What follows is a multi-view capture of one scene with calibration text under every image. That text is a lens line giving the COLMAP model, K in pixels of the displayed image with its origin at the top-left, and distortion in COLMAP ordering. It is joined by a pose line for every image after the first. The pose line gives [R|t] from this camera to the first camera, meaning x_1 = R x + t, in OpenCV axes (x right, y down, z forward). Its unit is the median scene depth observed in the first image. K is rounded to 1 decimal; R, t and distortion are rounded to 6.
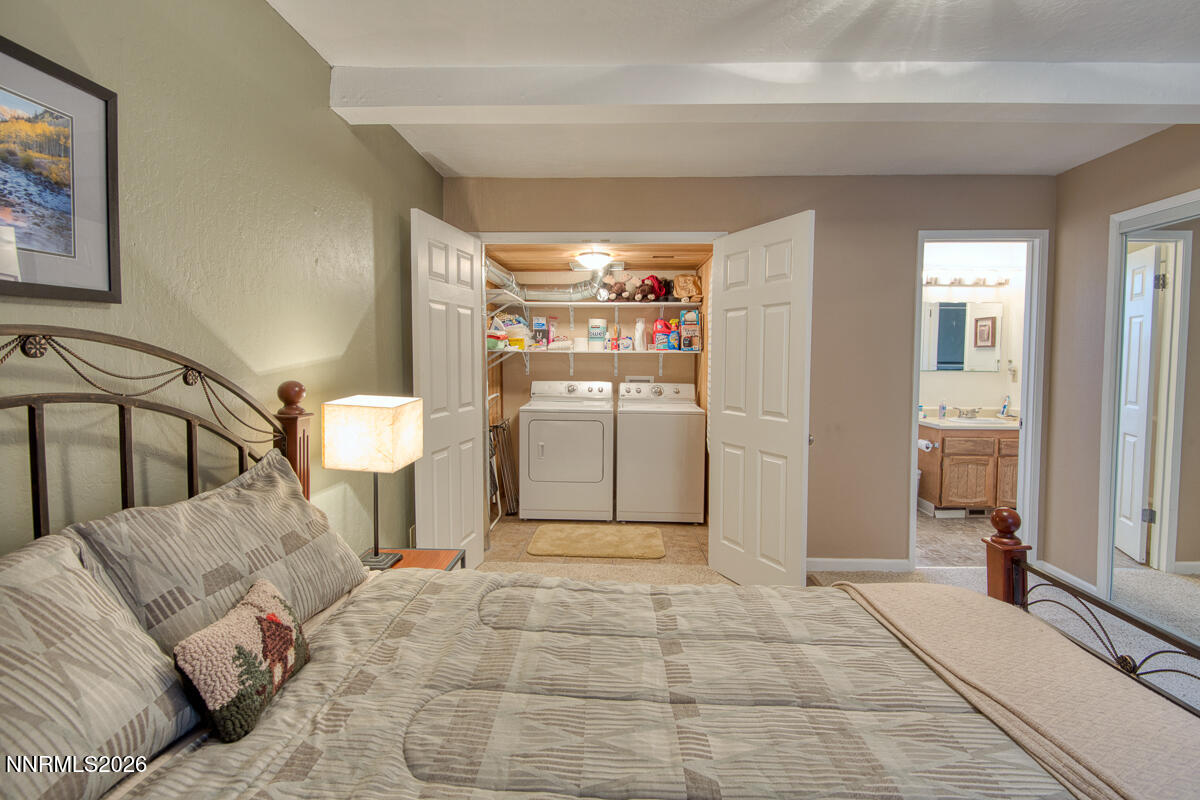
lens RADIAL K [[577.5, 0, 601.4], [0, 577.5, 393.4], [0, 0, 1]] dist [-0.015883, -0.006309]
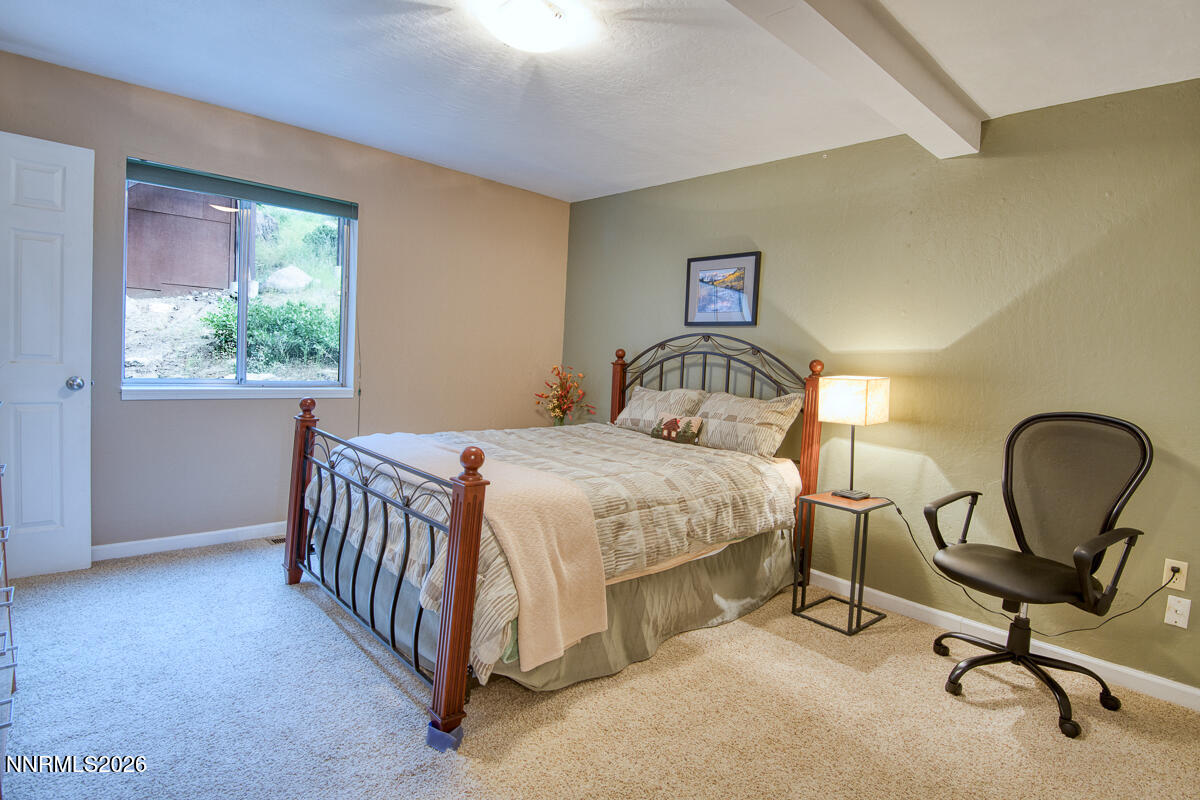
lens RADIAL K [[623.0, 0, 589.8], [0, 623.0, 405.8], [0, 0, 1]] dist [0.015519, -0.000018]
pose [[-0.698234, 0.012574, -0.715759, 1.672439], [-0.114357, 0.985047, 0.128862, -0.059643], [0.706676, 0.171828, -0.686355, 2.247499]]
